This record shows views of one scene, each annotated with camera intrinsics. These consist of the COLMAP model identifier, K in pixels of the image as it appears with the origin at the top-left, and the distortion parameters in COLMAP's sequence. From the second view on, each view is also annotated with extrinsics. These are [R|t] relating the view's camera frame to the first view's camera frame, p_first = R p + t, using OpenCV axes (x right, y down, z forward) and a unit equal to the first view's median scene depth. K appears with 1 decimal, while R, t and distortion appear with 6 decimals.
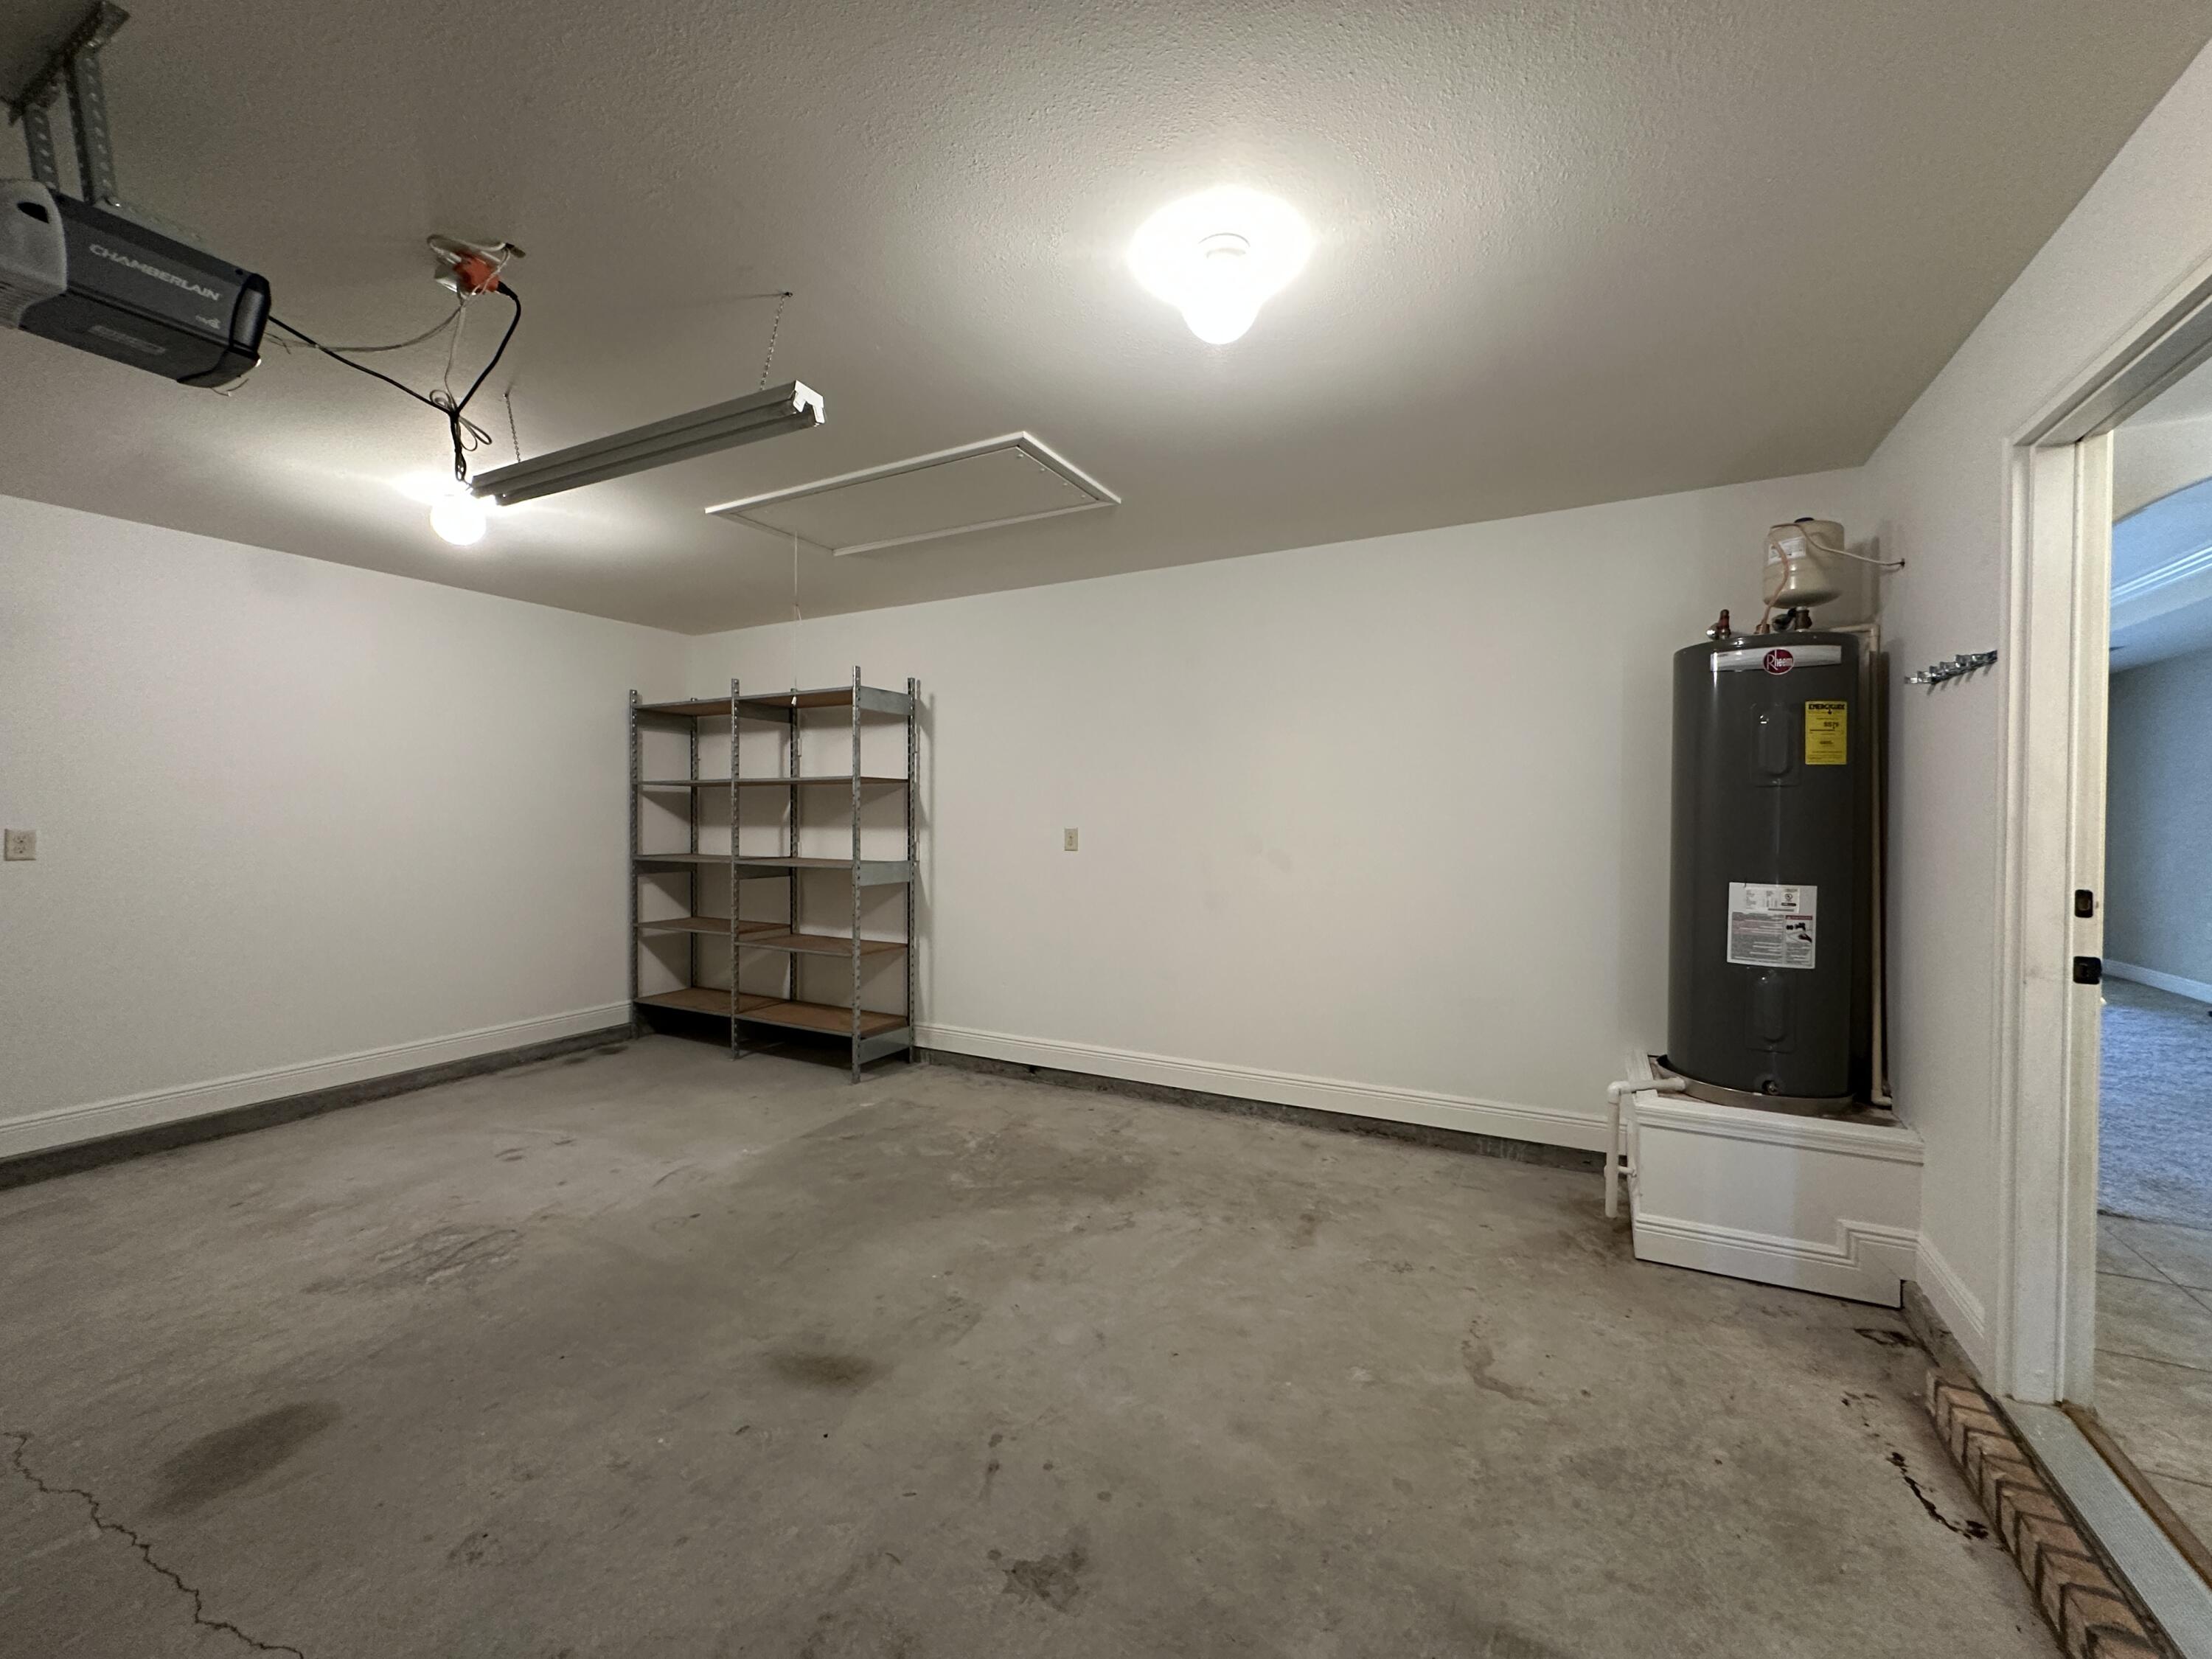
lens RADIAL K [[884.4, 0, 1103.8], [0, 884.4, 832.6], [0, 0, 1]] dist [-0.001435, 0.000604]
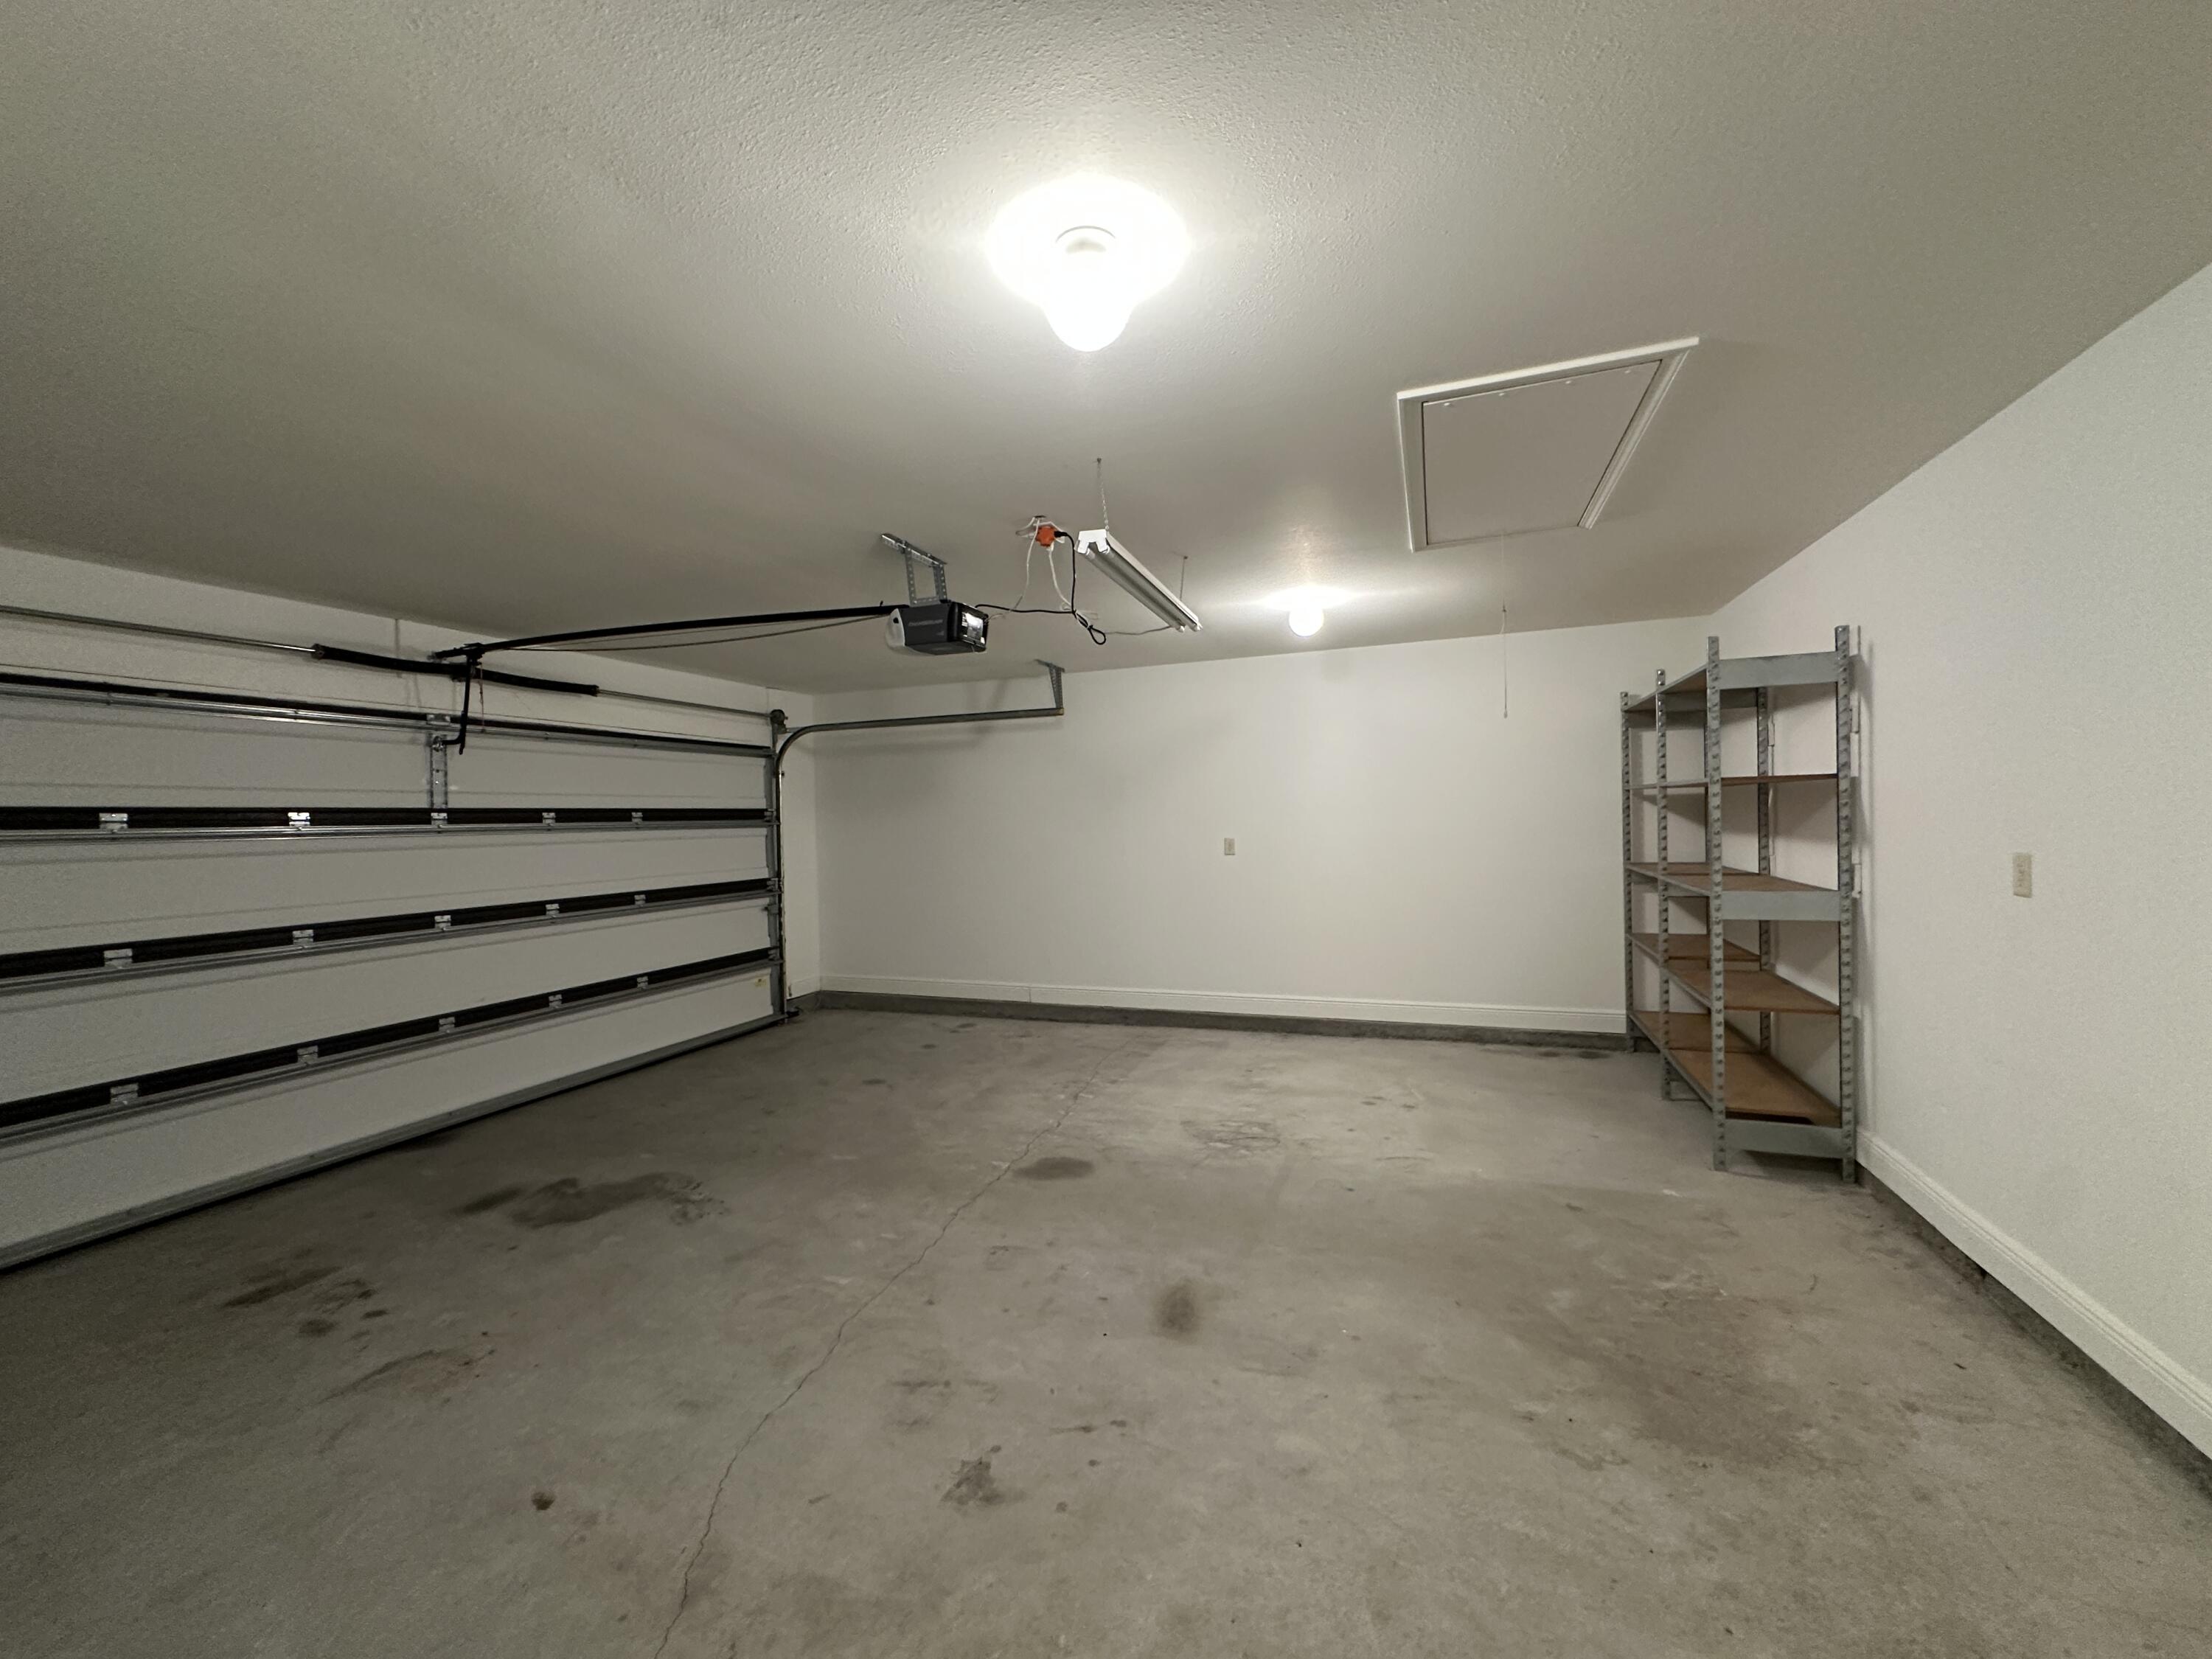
lens RADIAL K [[884.4, 0, 1102.7], [0, 884.4, 822.9], [0, 0, 1]] dist [-0.001435, 0.000604]
pose [[0.133060, 0.001977, -0.991106, 0.548744], [0.010360, 0.999941, 0.003385, -0.041341], [0.991054, -0.010719, 0.133032, 0.470909]]
